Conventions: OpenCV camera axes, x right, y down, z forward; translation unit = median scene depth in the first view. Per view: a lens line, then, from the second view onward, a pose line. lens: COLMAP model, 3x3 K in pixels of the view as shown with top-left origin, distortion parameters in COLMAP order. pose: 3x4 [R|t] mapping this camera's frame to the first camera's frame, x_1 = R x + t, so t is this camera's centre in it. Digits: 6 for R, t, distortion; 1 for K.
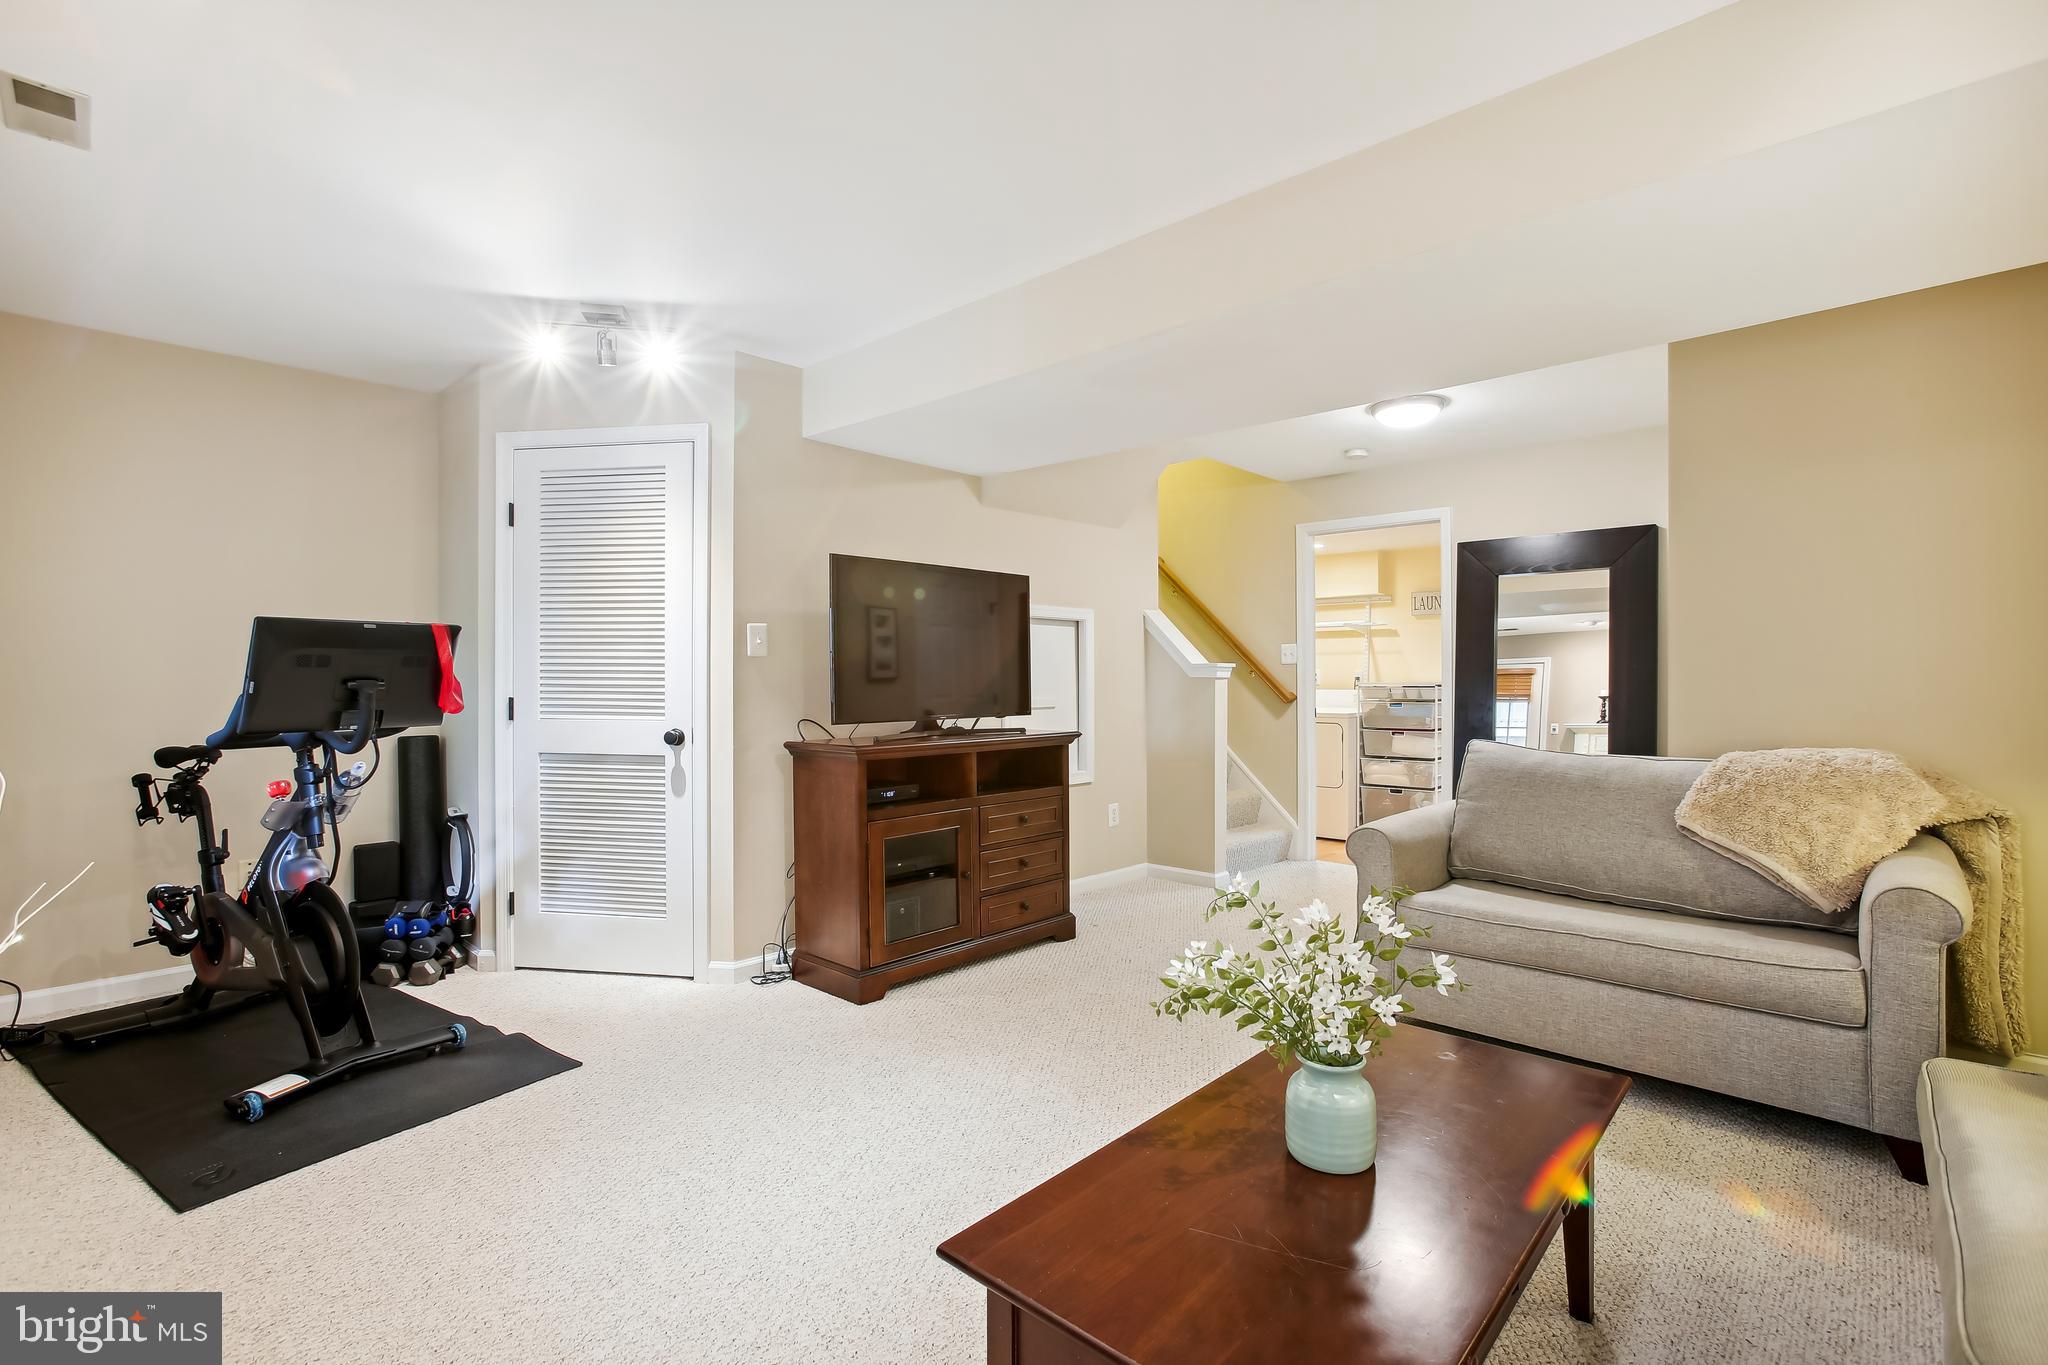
lens RADIAL K [[920.0, 0, 1024.0], [0, 920.0, 682.5], [0, 0, 1]] dist [-0.046665, 0.022615]
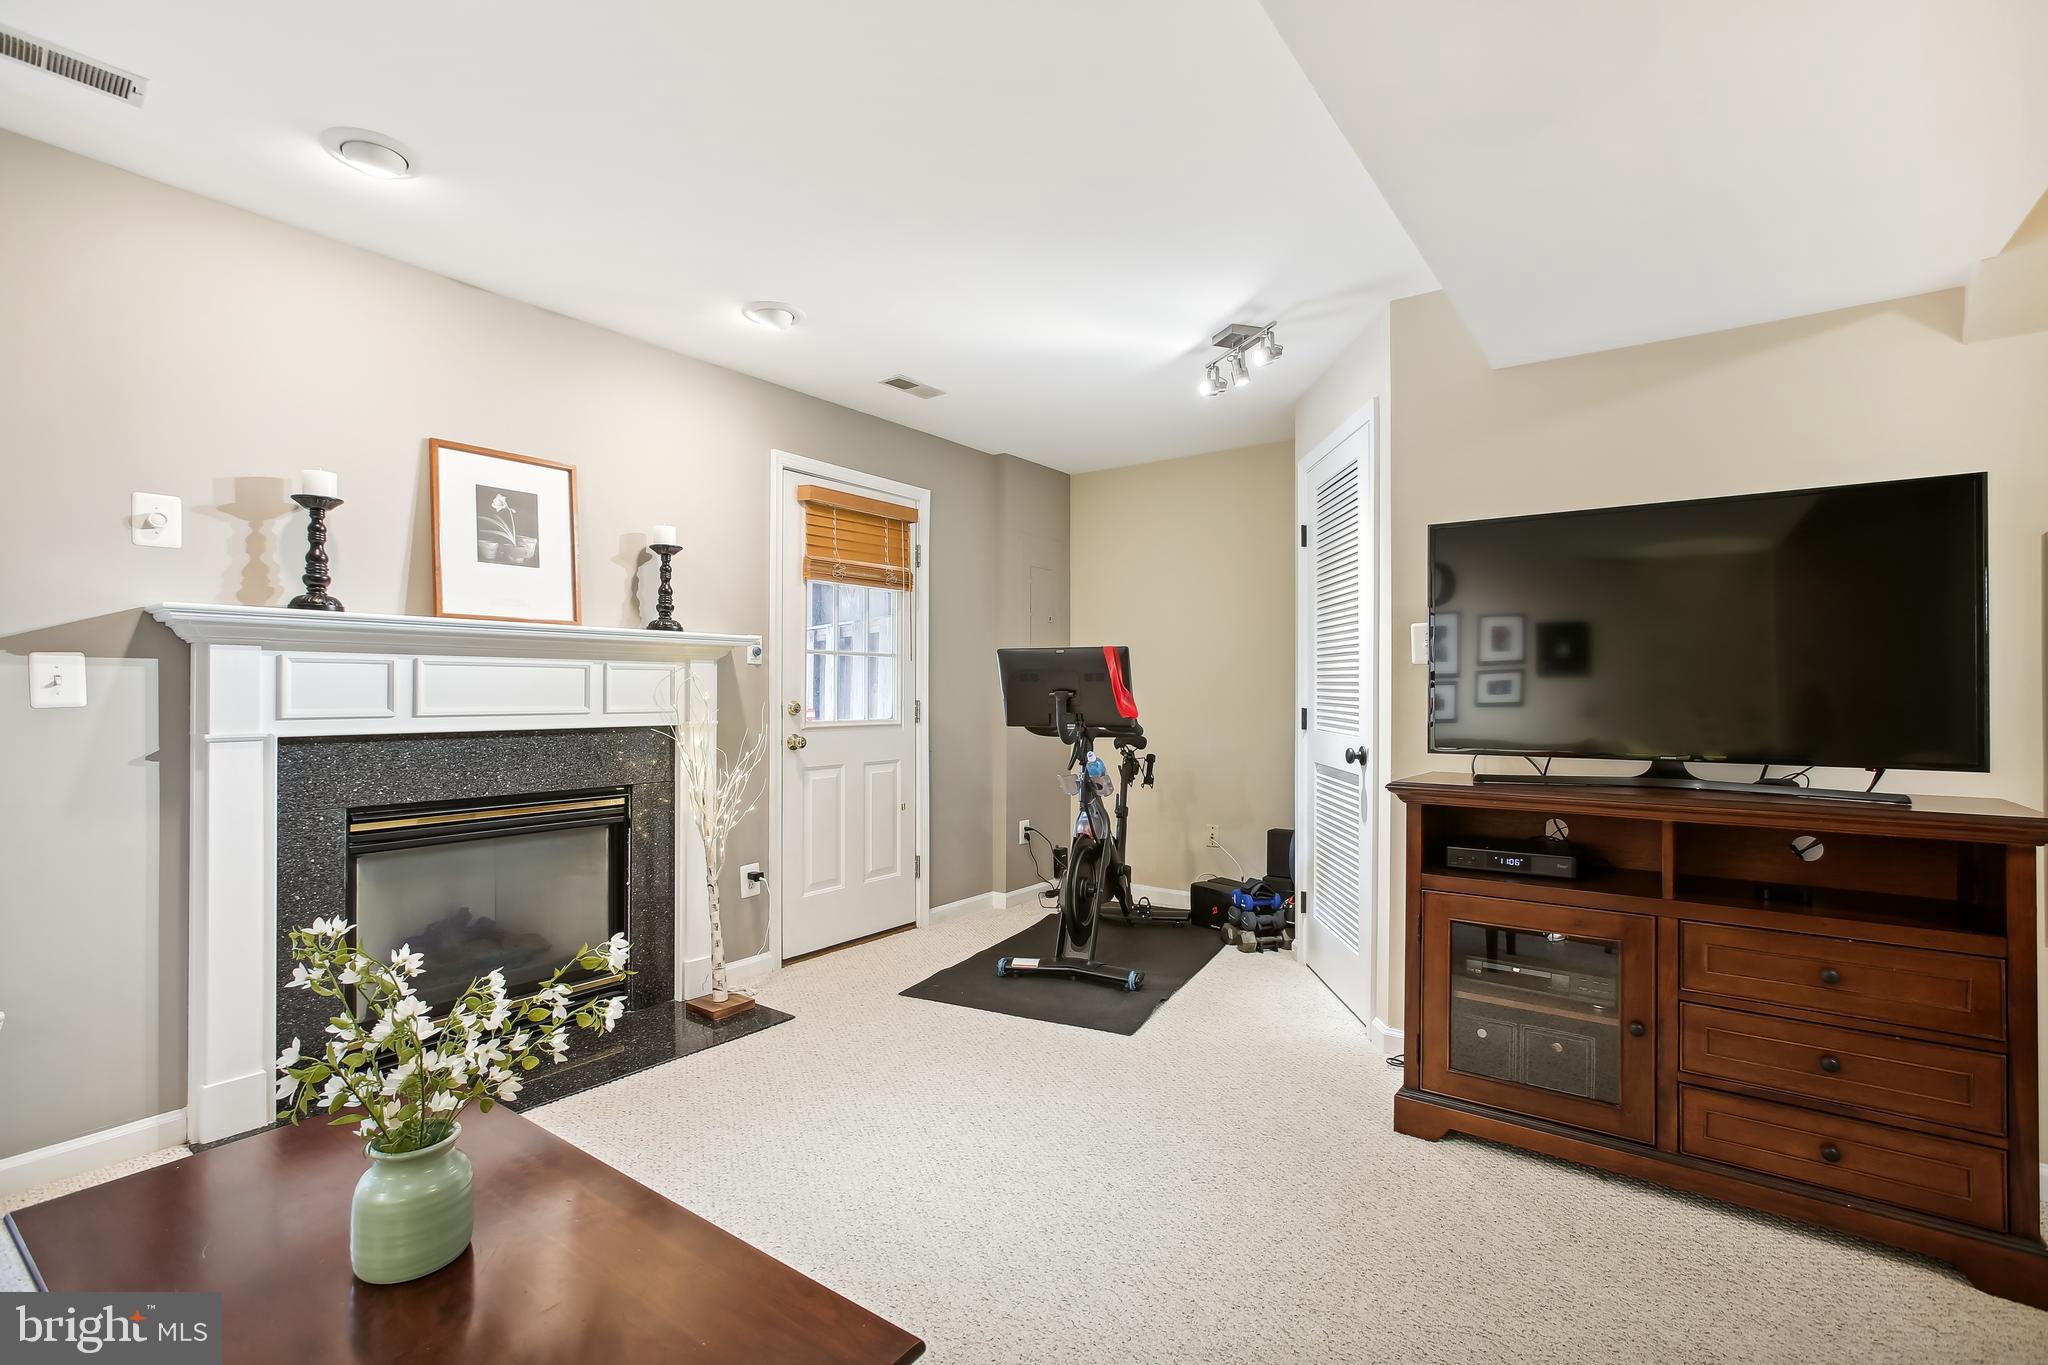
lens RADIAL K [[920.0, 0, 1024.0], [0, 920.0, 682.5], [0, 0, 1]] dist [-0.046665, 0.022615]
pose [[0.122231, -0.005454, -0.992487, 0.456420], [-0.005906, 0.999963, -0.006223, -0.004426], [0.992484, 0.006622, 0.122194, 0.540003]]
